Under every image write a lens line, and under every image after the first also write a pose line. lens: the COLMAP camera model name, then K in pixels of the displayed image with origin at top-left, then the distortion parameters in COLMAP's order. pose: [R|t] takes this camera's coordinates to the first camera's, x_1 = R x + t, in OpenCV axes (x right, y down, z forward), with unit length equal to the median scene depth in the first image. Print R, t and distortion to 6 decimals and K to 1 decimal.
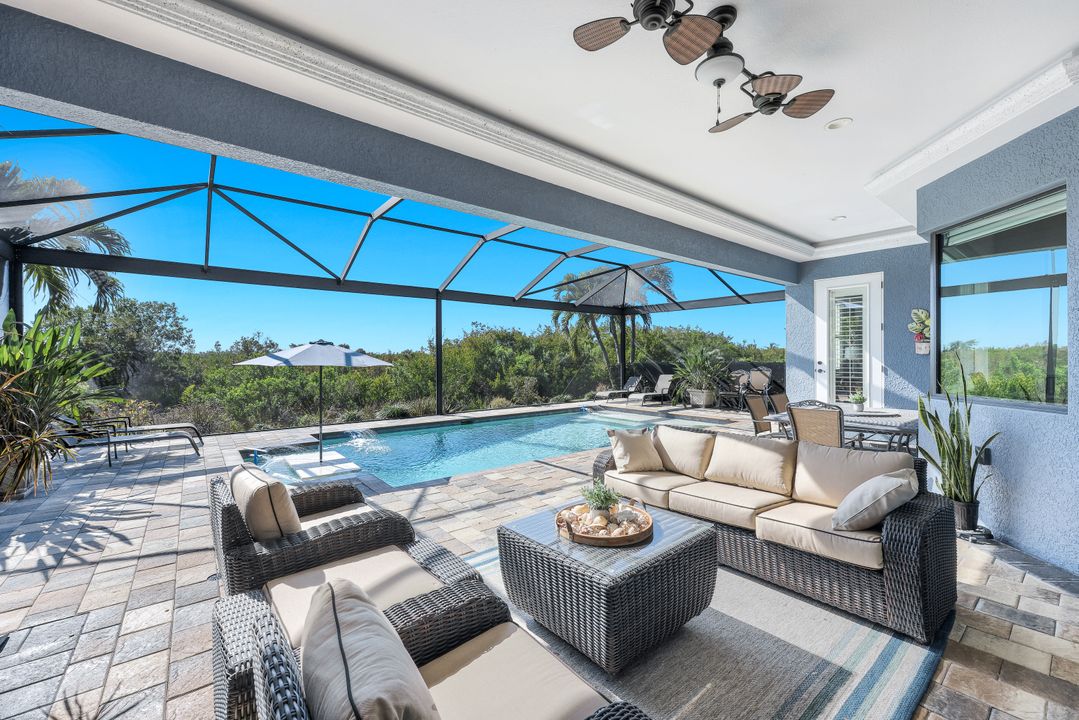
lens RADIAL K [[441.2, 0, 539.5], [0, 441.2, 360.0], [0, 0, 1]] dist [-0.001441, -0.000136]
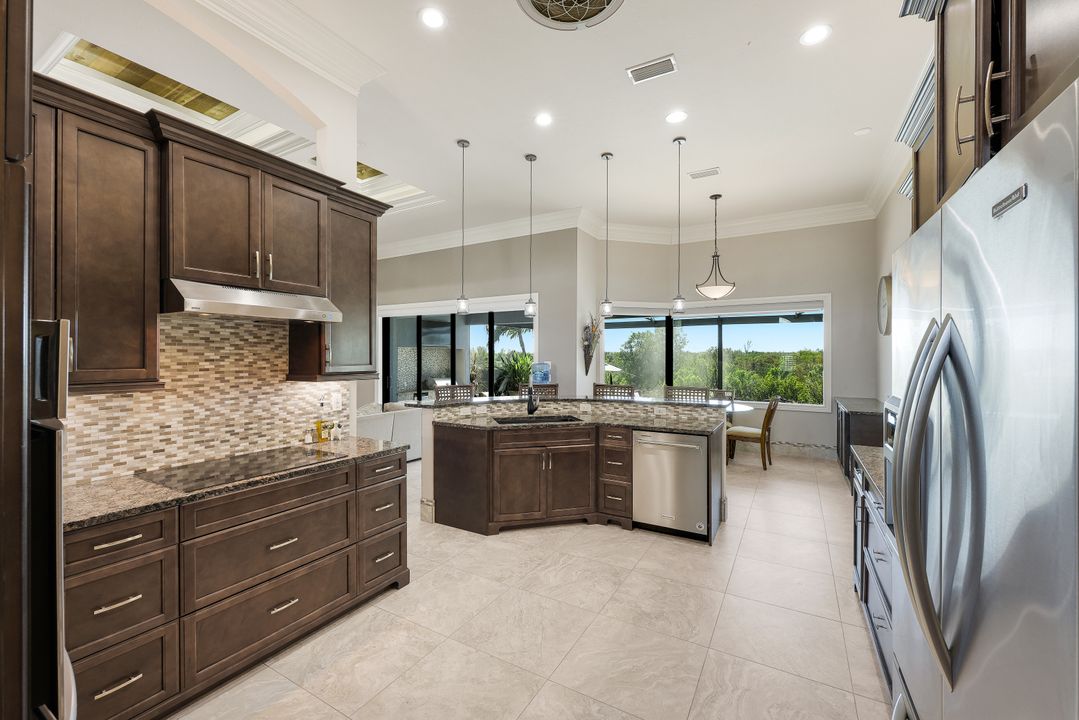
lens RADIAL K [[437.7, 0, 537.6], [0, 437.7, 358.5], [0, 0, 1]] dist [0.002464, 0.000112]
pose [[0.359572, 0.009941, -0.933064, 0.882050], [-0.009228, 0.999932, 0.007097, -0.032963], [0.933072, 0.006059, 0.359640, -0.057801]]
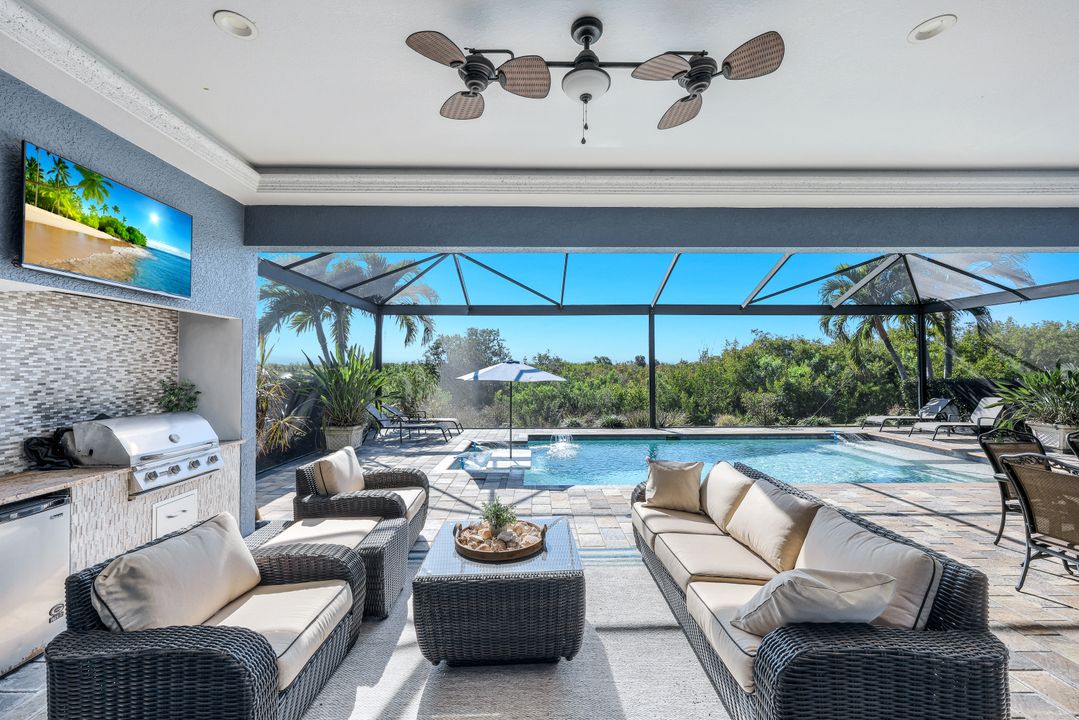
lens RADIAL K [[434.6, 0, 533.4], [0, 434.6, 363.8], [0, 0, 1]] dist [-0.000674, -0.000067]
pose [[0.783688, -0.005637, -0.621129, 0.181146], [-0.003096, 0.999911, -0.012980, -0.009886], [0.621147, 0.012095, 0.783601, 0.042628]]
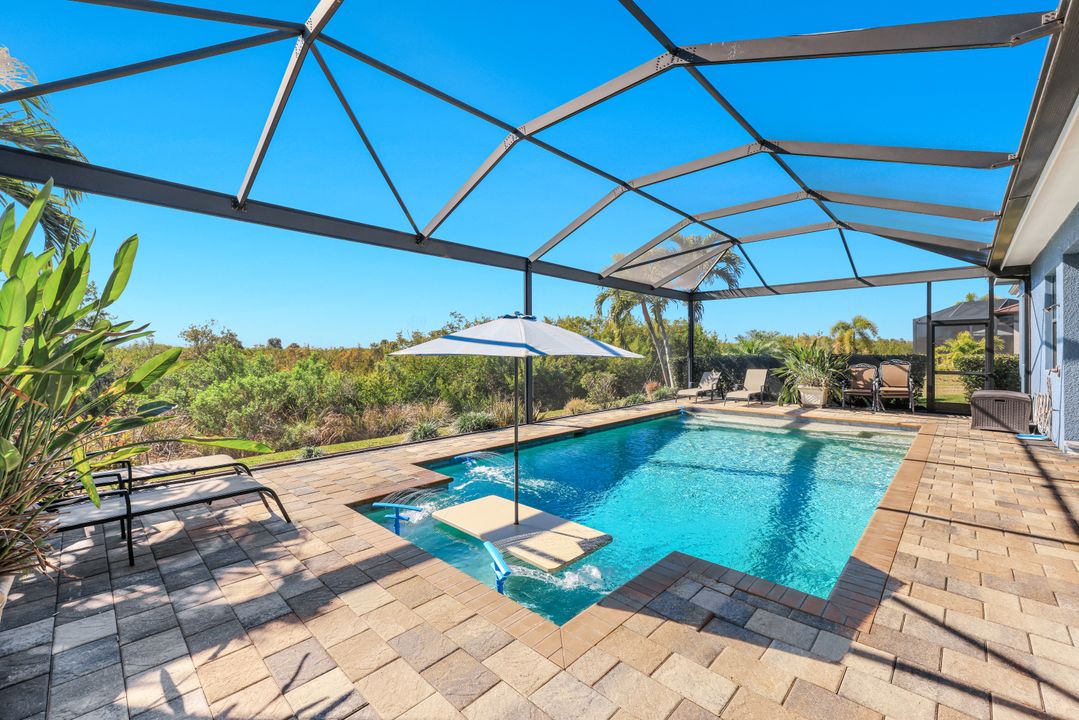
lens RADIAL K [[444.9, 0, 540.3], [0, 444.9, 355.3], [0, 0, 1]] dist [0.012186, 0.000090]
pose [[0.990526, -0.001007, 0.137319, -0.311056], [0.001022, 0.999999, -0.000035, 0.006129], [-0.137319, 0.000175, 0.990527, 0.233271]]
